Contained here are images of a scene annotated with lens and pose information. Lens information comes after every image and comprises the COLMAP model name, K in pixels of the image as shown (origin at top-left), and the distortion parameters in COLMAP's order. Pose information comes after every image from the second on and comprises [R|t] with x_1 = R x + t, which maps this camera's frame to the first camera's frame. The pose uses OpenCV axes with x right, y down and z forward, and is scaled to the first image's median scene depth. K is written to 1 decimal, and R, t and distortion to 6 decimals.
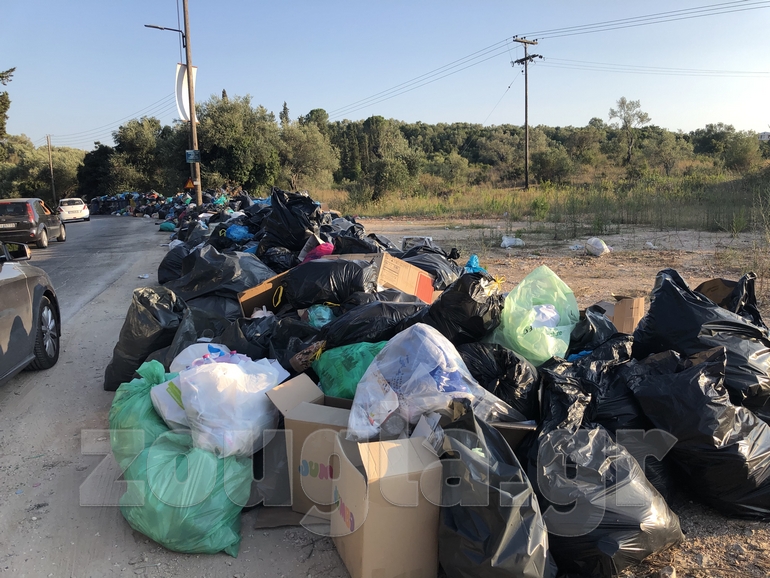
lens RADIAL K [[578.0, 0, 384.7], [0, 578.0, 281.3], [0, 0, 1]] dist [0.011489, 0.003577]
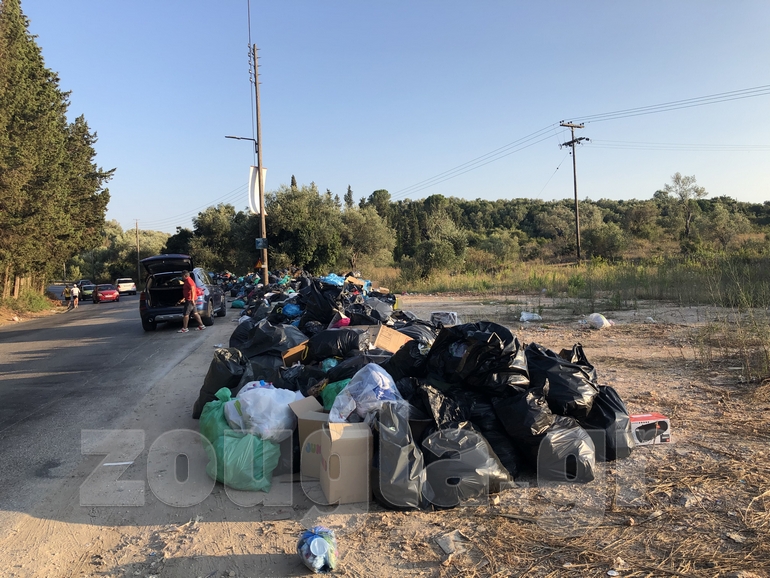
lens RADIAL K [[575.8, 0, 385.0], [0, 575.8, 289.0], [0, 0, 1]] dist [0.066917, -0.146356]
pose [[0.994094, -0.008465, -0.108196, 0.023494], [-0.004021, 0.993396, -0.114665, 0.003785], [0.108452, 0.114423, 0.987495, -0.062551]]
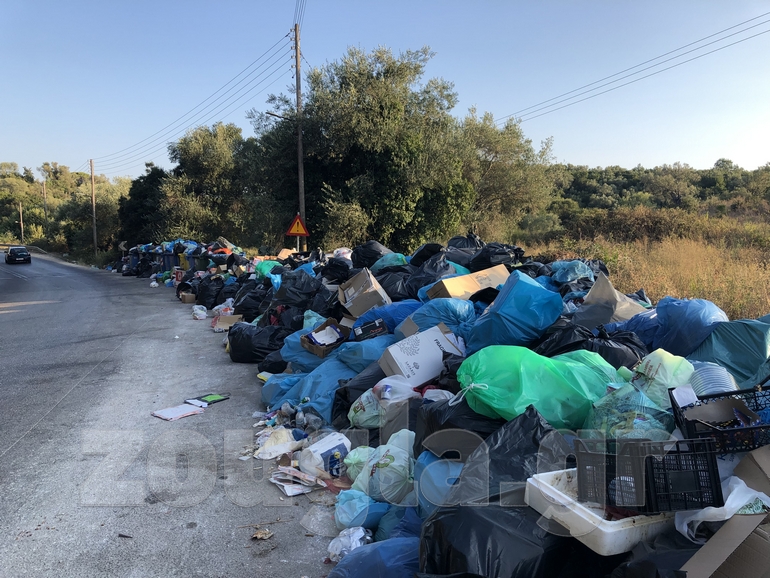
lens RADIAL K [[576.8, 0, 385.0], [0, 576.8, 289.0], [0, 0, 1]] dist [0.043678, -0.069563]
pose [[0.993450, 0.026469, -0.111163, -0.277941], [-0.033660, 0.997425, -0.063326, -0.117107], [0.109200, 0.066653, 0.991783, 0.709002]]
